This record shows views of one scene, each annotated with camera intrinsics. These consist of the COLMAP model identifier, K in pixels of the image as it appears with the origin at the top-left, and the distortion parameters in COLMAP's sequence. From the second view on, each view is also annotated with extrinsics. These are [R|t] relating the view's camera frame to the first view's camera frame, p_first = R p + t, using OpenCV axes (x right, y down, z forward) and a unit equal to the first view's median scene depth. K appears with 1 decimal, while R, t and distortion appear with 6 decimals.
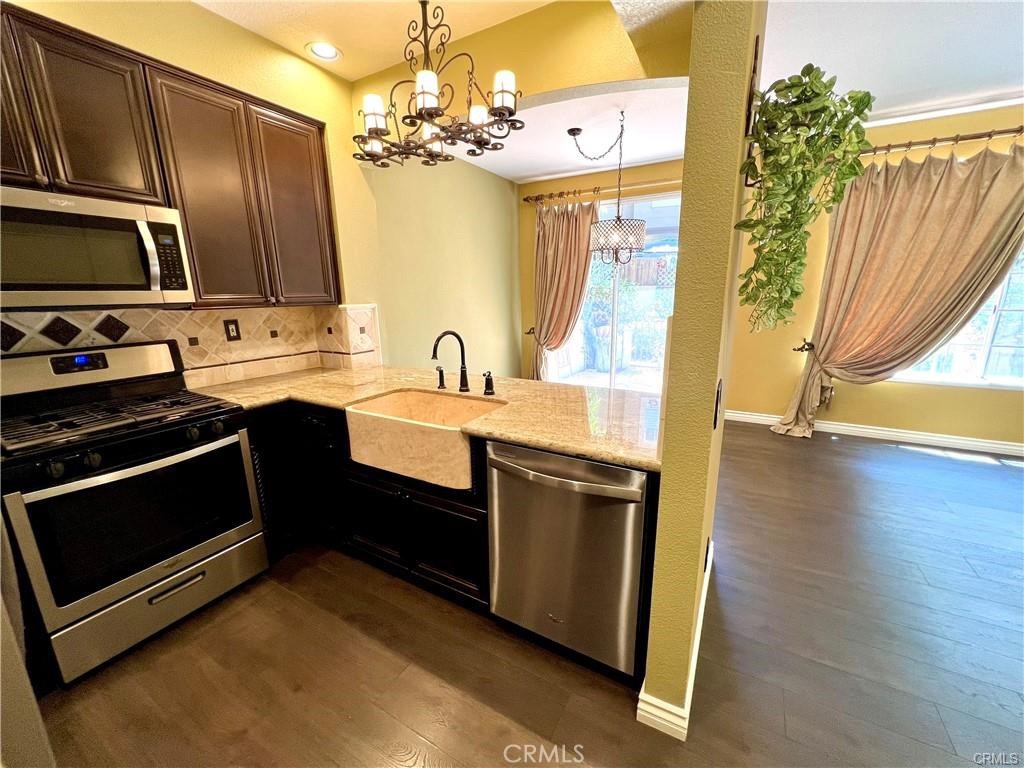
lens RADIAL K [[409.7, 0, 512.5], [0, 409.7, 386.1], [0, 0, 1]] dist [-0.000870, -0.000283]
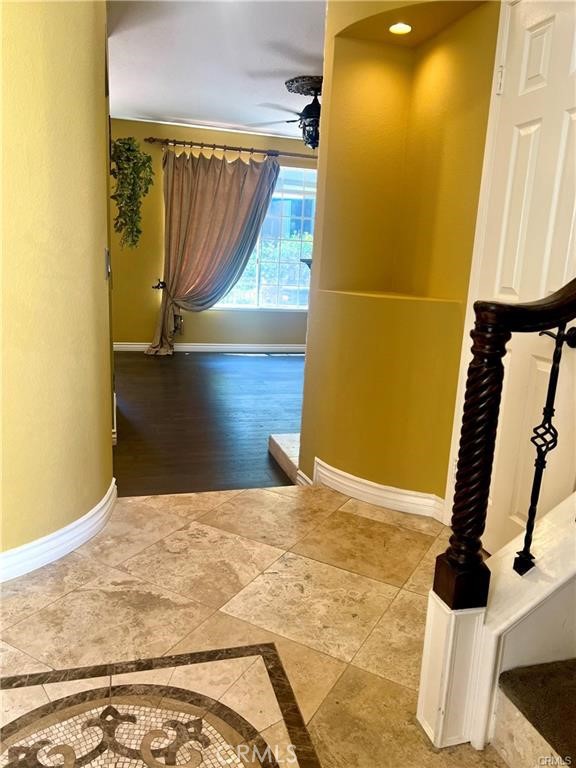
lens RADIAL K [[580.5, 0, 287.4], [0, 580.5, 385.8], [0, 0, 1]] dist [0.052374, -0.067692]
pose [[0.695796, -0.105924, 0.710386, -0.663183], [0.103508, 0.993529, 0.046762, 0.337045], [-0.710742, 0.040994, 0.702257, -1.082792]]
